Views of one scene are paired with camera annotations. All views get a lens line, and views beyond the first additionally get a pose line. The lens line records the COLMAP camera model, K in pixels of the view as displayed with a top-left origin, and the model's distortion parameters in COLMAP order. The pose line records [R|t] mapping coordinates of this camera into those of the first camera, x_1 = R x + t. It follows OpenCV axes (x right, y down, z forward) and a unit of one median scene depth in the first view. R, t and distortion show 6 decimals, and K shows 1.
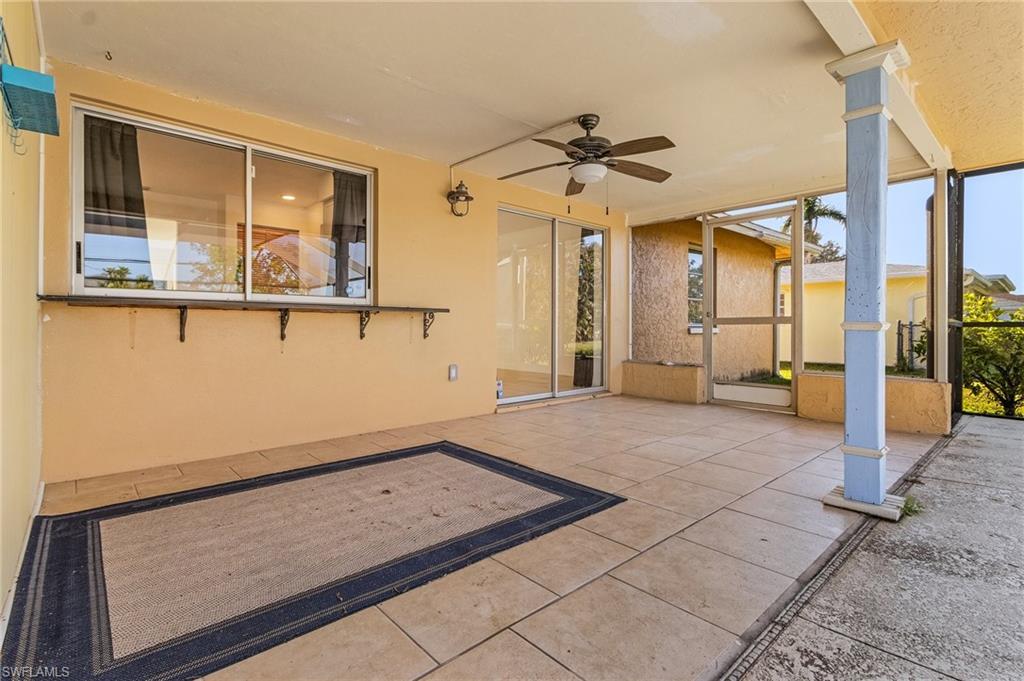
lens RADIAL K [[483.3, 0, 494.9], [0, 483.3, 323.2], [0, 0, 1]] dist [0.008717, -0.000887]
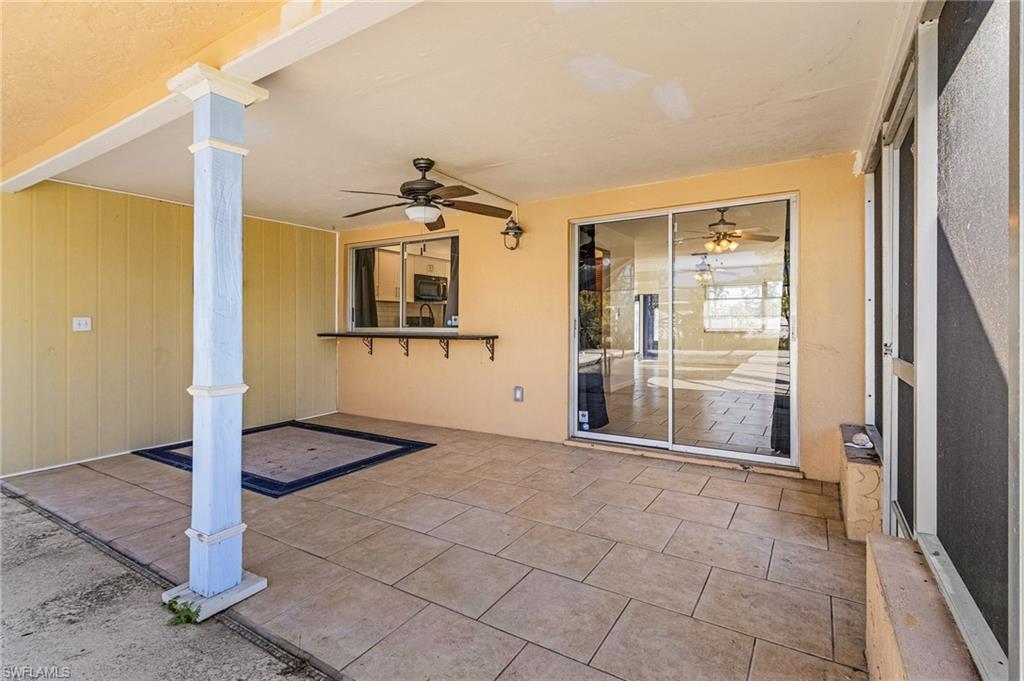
lens RADIAL K [[476.1, 0, 512.7], [0, 476.1, 319.1], [0, 0, 1]] dist [0.006152, 0.000317]
pose [[0.295103, -0.006550, -0.955443, 2.049531], [0.010753, 0.999936, -0.003534, -0.136004], [0.955405, -0.009231, 0.295154, 1.476679]]
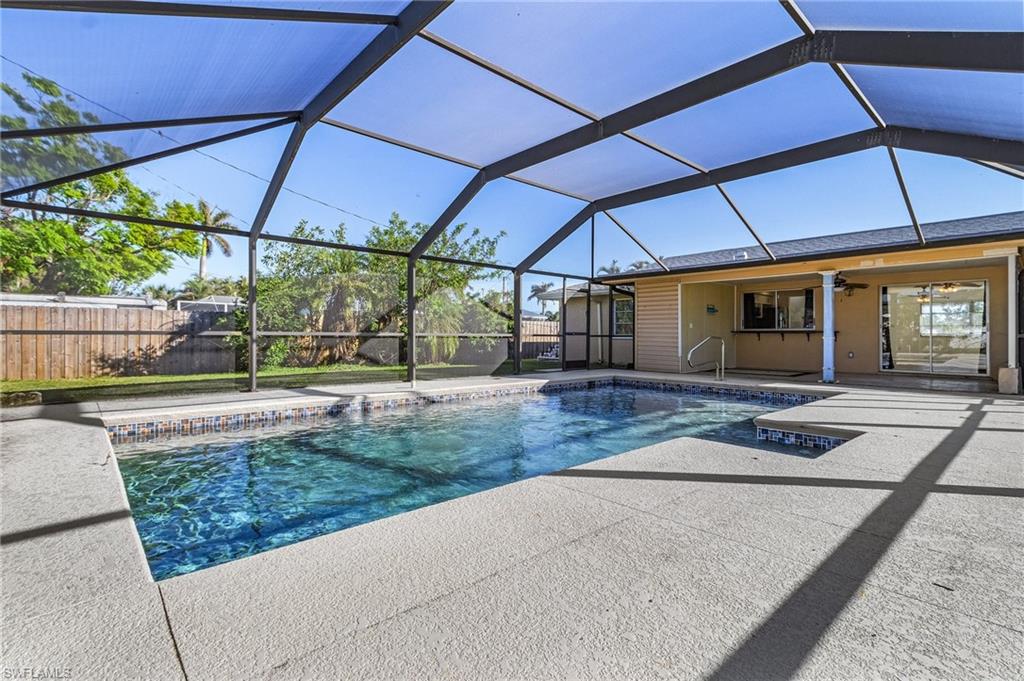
lens RADIAL K [[470.3, 0, 512.6], [0, 470.3, 329.9], [0, 0, 1]] dist [0.007611, 0.000580]
pose [[0.027161, -0.004503, -0.999621, 5.448862], [0.004562, 0.999980, -0.004381, -0.072478], [0.999621, -0.004441, 0.027181, -2.080649]]
